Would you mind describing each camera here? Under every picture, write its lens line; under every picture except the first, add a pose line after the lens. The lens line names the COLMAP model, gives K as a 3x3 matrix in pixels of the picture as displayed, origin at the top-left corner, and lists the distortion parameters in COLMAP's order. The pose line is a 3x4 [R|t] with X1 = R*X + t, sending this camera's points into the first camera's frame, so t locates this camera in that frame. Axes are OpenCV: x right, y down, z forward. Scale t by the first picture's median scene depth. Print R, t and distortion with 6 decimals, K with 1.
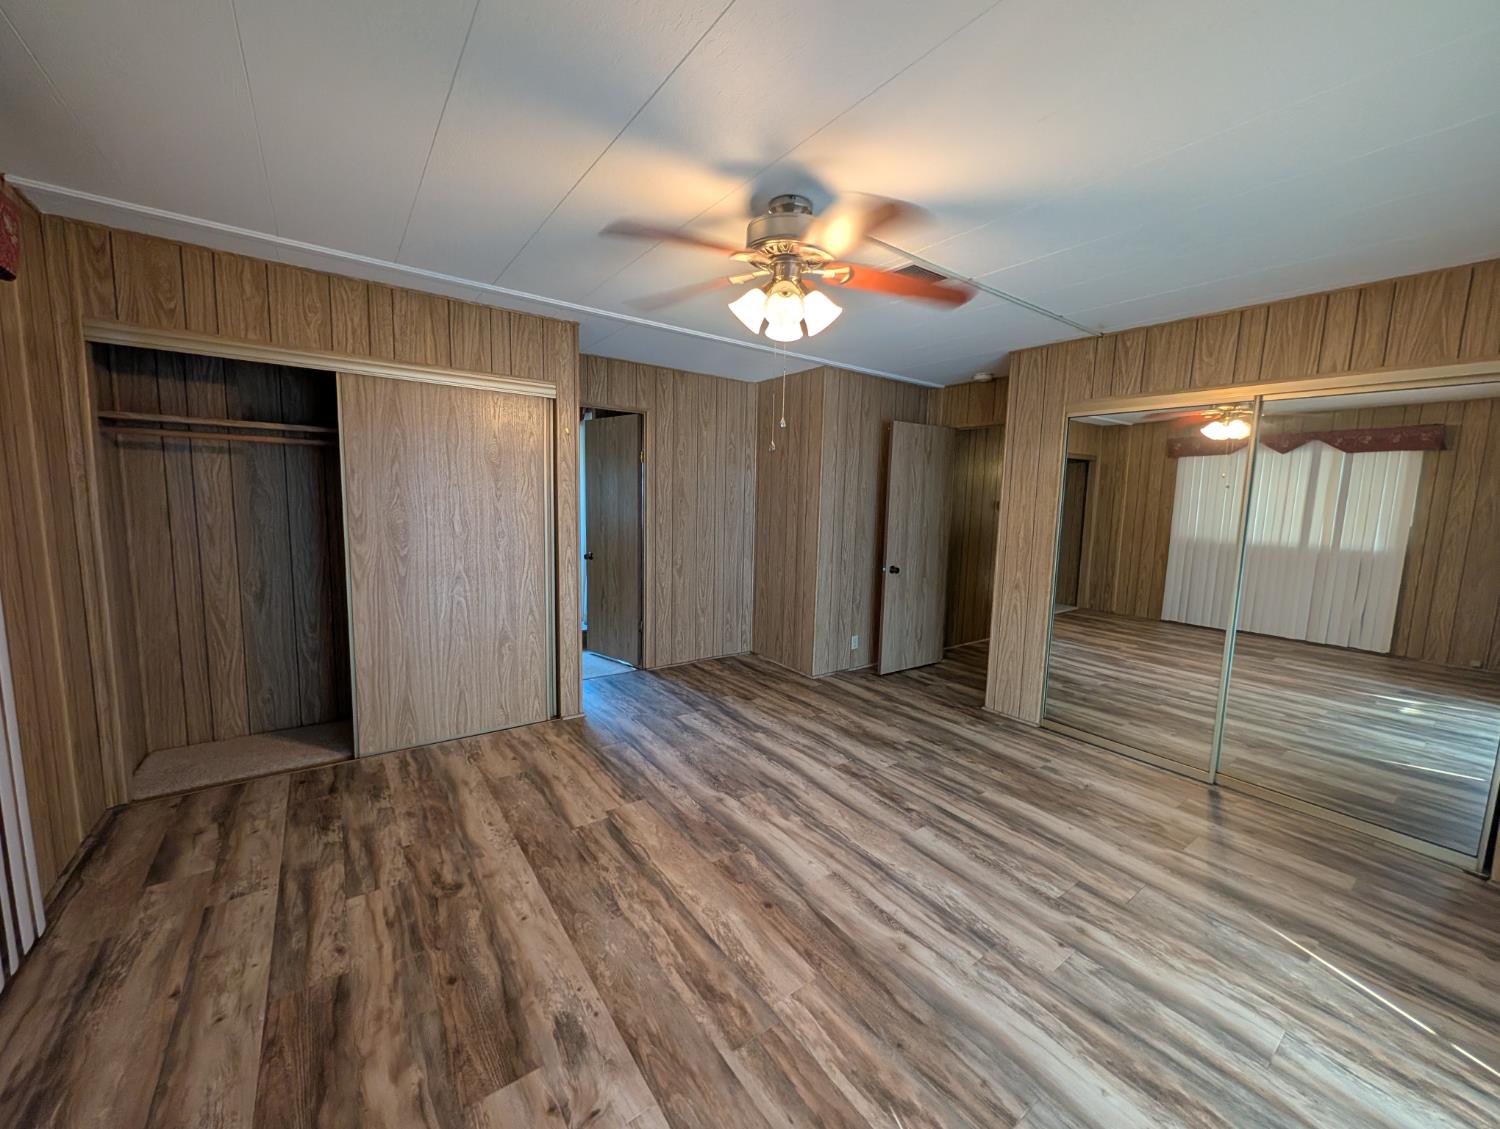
lens RADIAL K [[577.9, 0, 755.8], [0, 577.9, 564.2], [0, 0, 1]] dist [-0.000508, 0.000090]
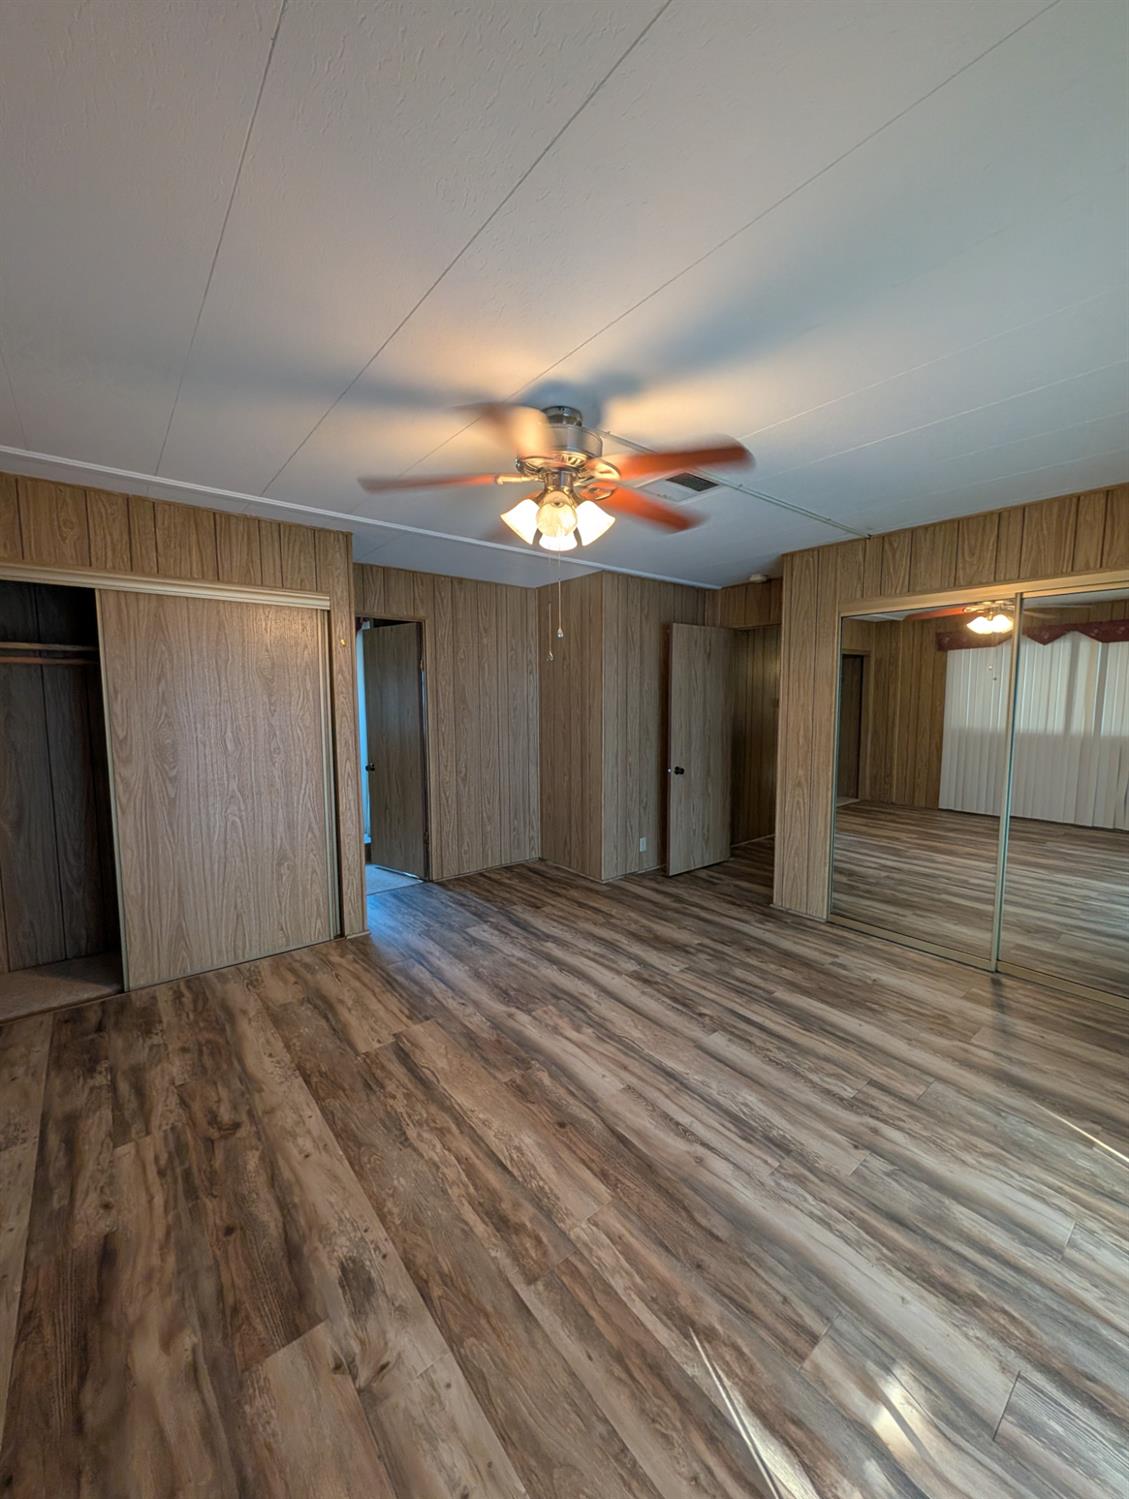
lens RADIAL K [[577.5, 0, 571.0], [0, 577.5, 753.9], [0, 0, 1]] dist [-0.000508, 0.000090]
pose [[0.998271, -0.034124, 0.047852, 0.008691], [0.035009, 0.999228, -0.017798, -0.014205], [-0.047208, 0.019442, 0.998696, 0.009413]]
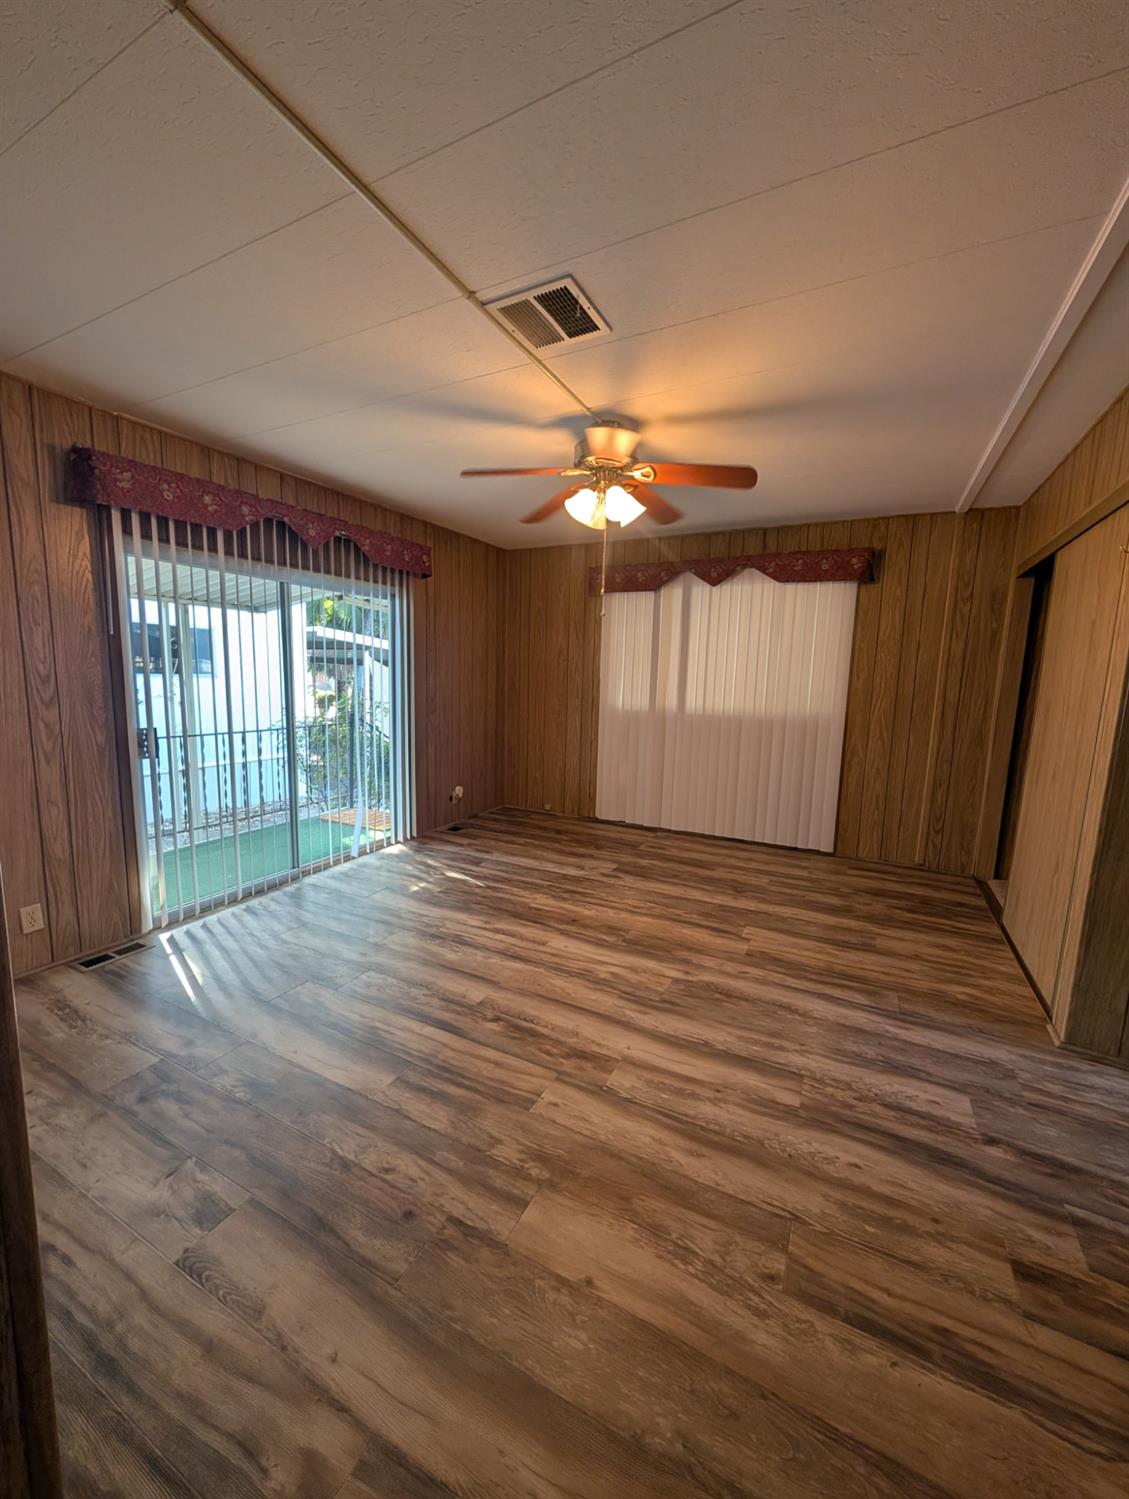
lens RADIAL K [[577.5, 0, 562.7], [0, 577.5, 750.0], [0, 0, 1]] dist [-0.000508, 0.000090]
pose [[-0.899548, 0.007811, -0.436752, 0.547715], [-0.099333, 0.969988, 0.221936, -0.140403], [0.425378, 0.243026, -0.871775, 1.699420]]
